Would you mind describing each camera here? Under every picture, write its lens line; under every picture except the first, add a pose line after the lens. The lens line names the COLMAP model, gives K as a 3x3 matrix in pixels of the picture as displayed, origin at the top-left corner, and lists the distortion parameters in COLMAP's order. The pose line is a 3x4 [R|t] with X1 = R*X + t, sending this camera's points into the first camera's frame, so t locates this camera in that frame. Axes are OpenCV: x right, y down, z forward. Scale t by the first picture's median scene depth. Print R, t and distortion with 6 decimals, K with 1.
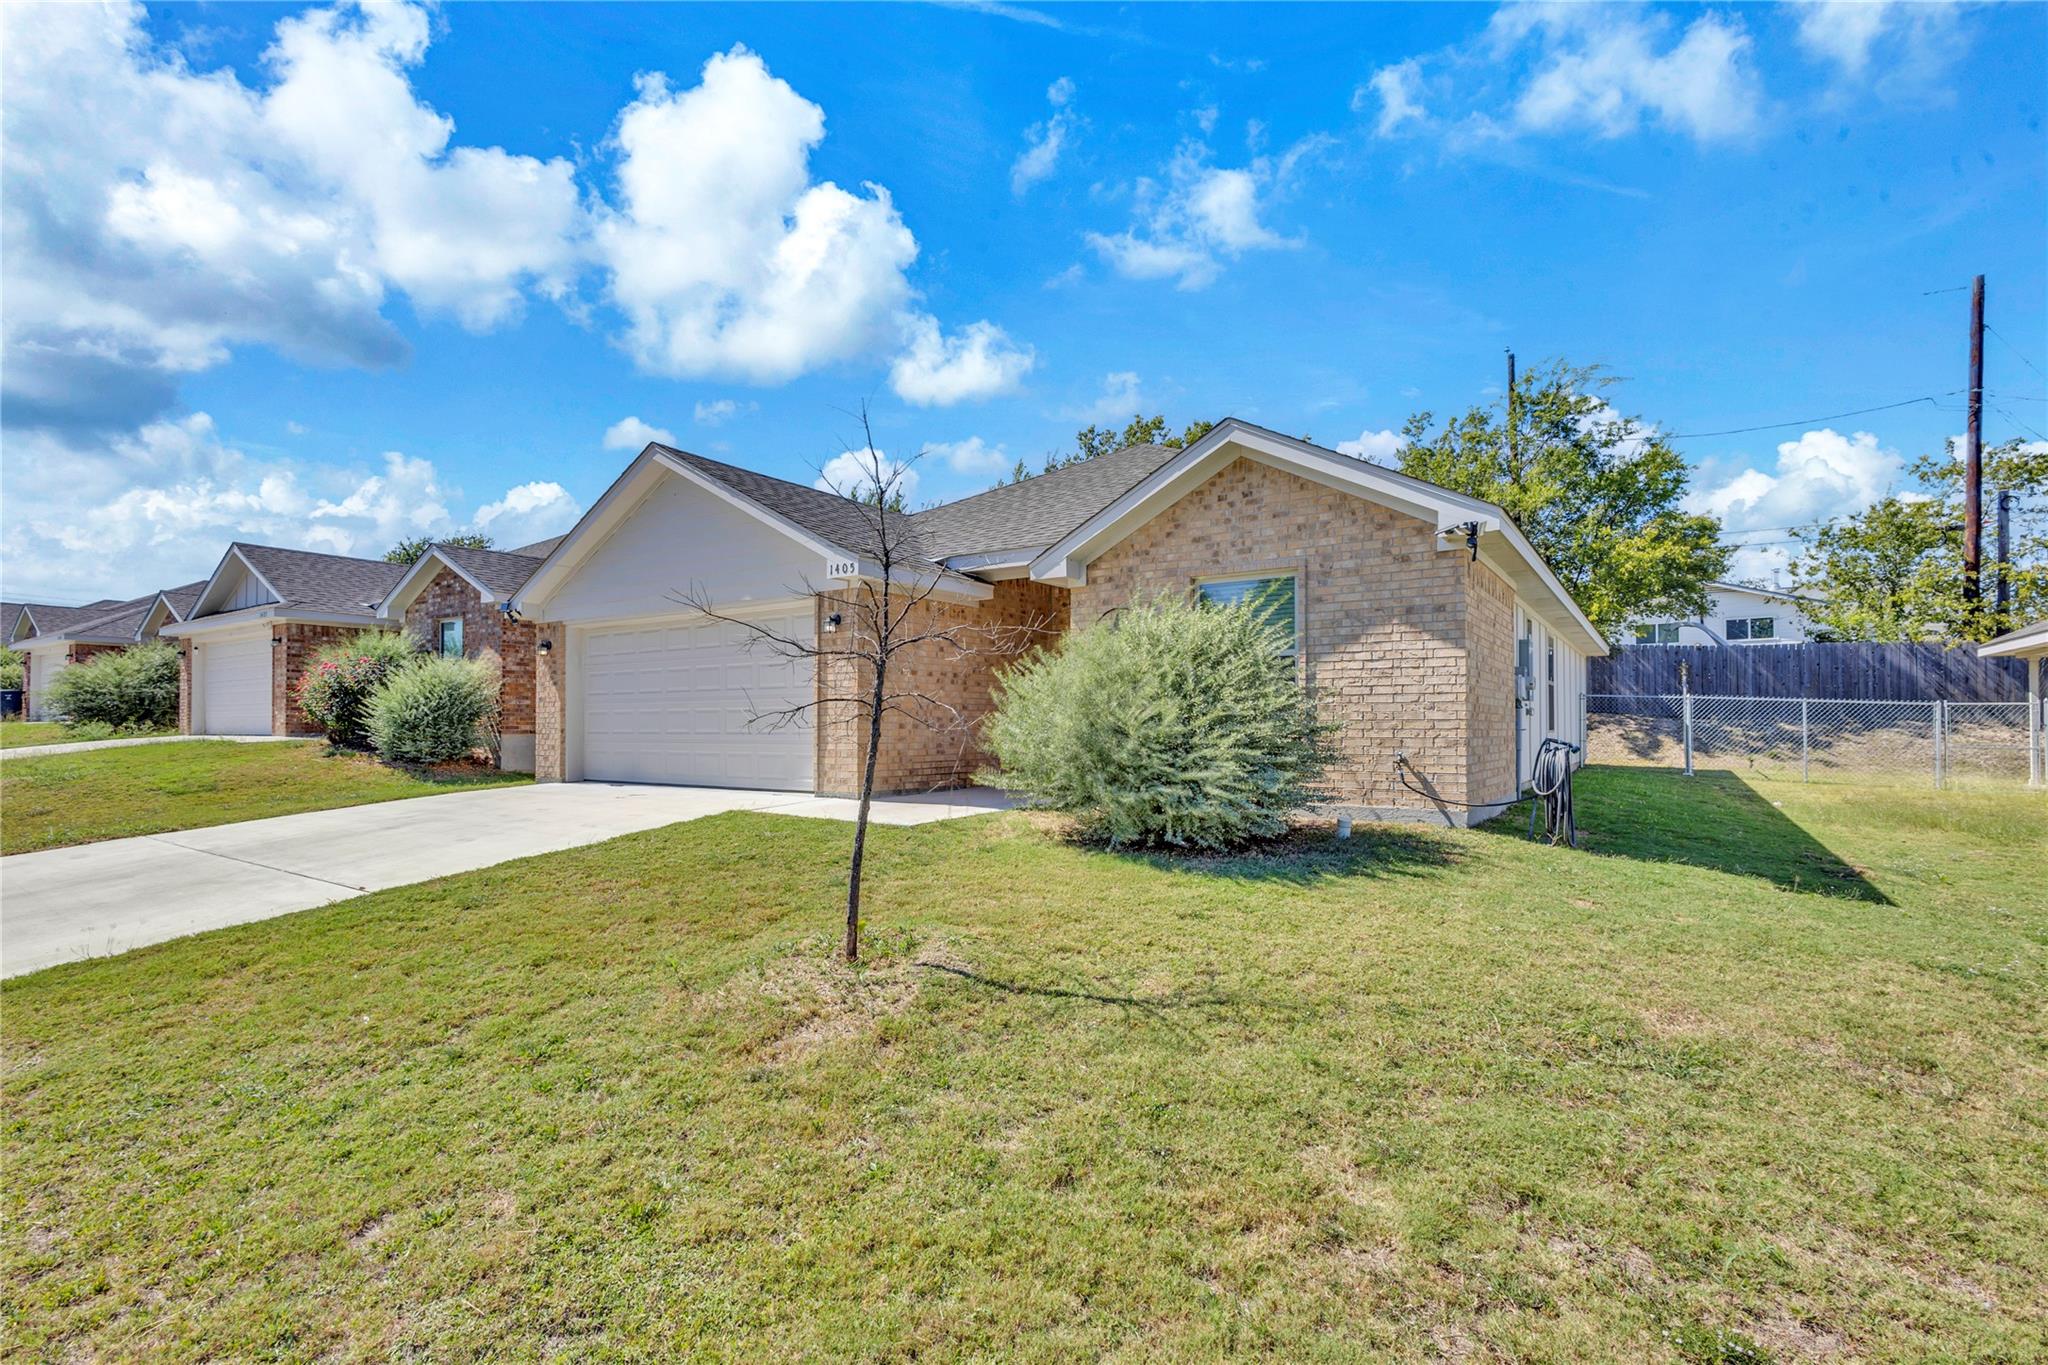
lens RADIAL K [[926.4, 0, 1019.4], [0, 926.4, 689.2], [0, 0, 1]] dist [0.002698, 0.000277]
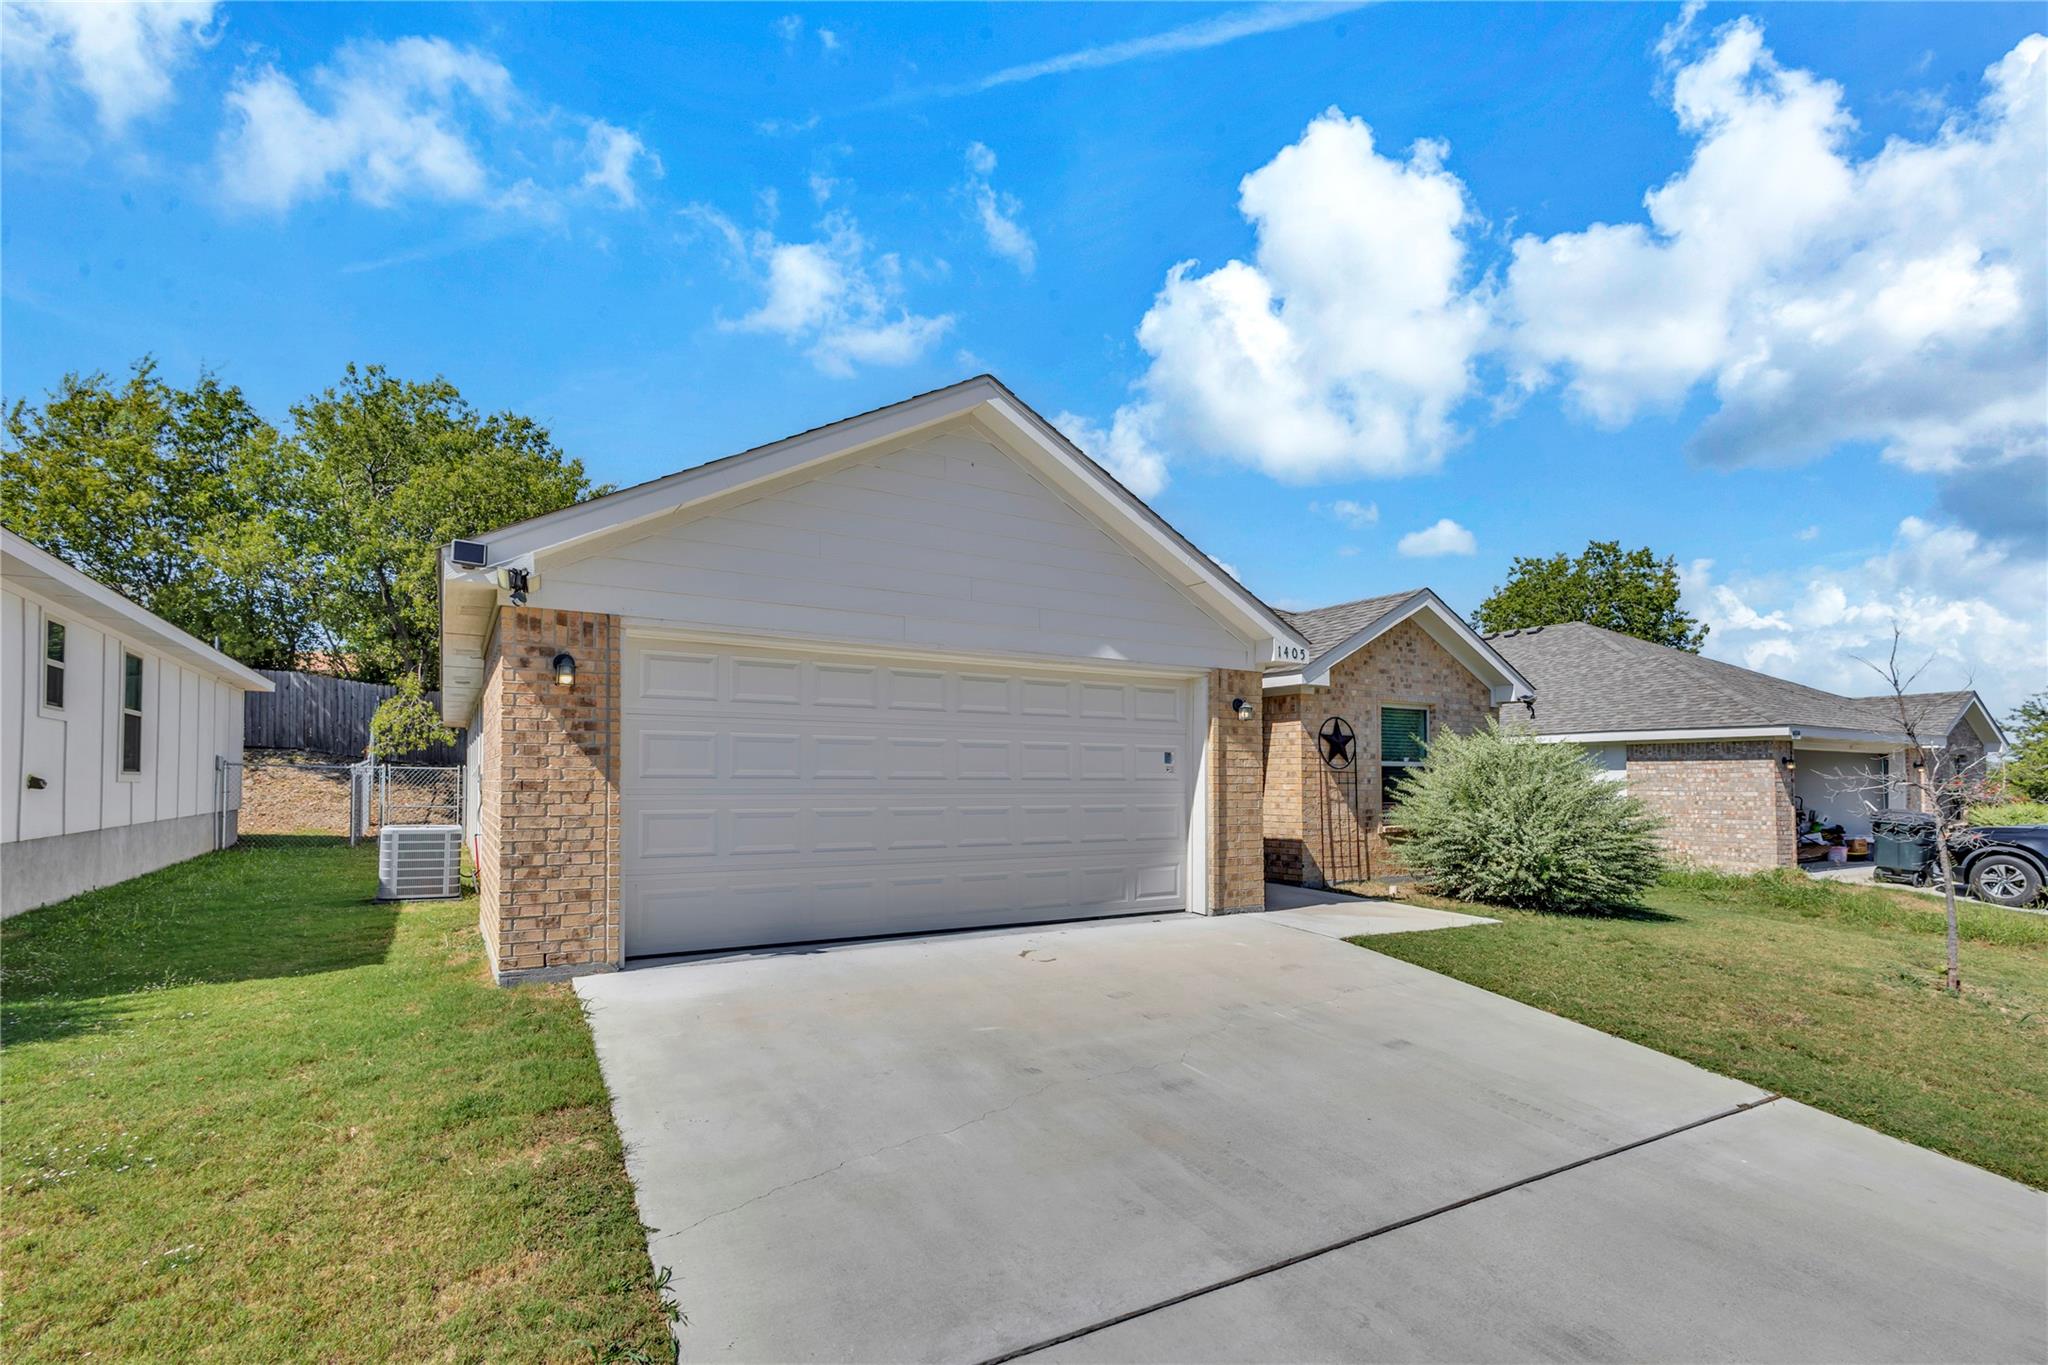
lens RADIAL K [[963.8, 0, 1015.9], [0, 963.8, 685.5], [0, 0, 1]] dist [0.000013, -0.000744]
pose [[0.438840, 0.097951, 0.893211, -1.151133], [-0.037818, 0.995173, -0.090552, -0.003454], [-0.897769, 0.005958, 0.440426, 0.832293]]
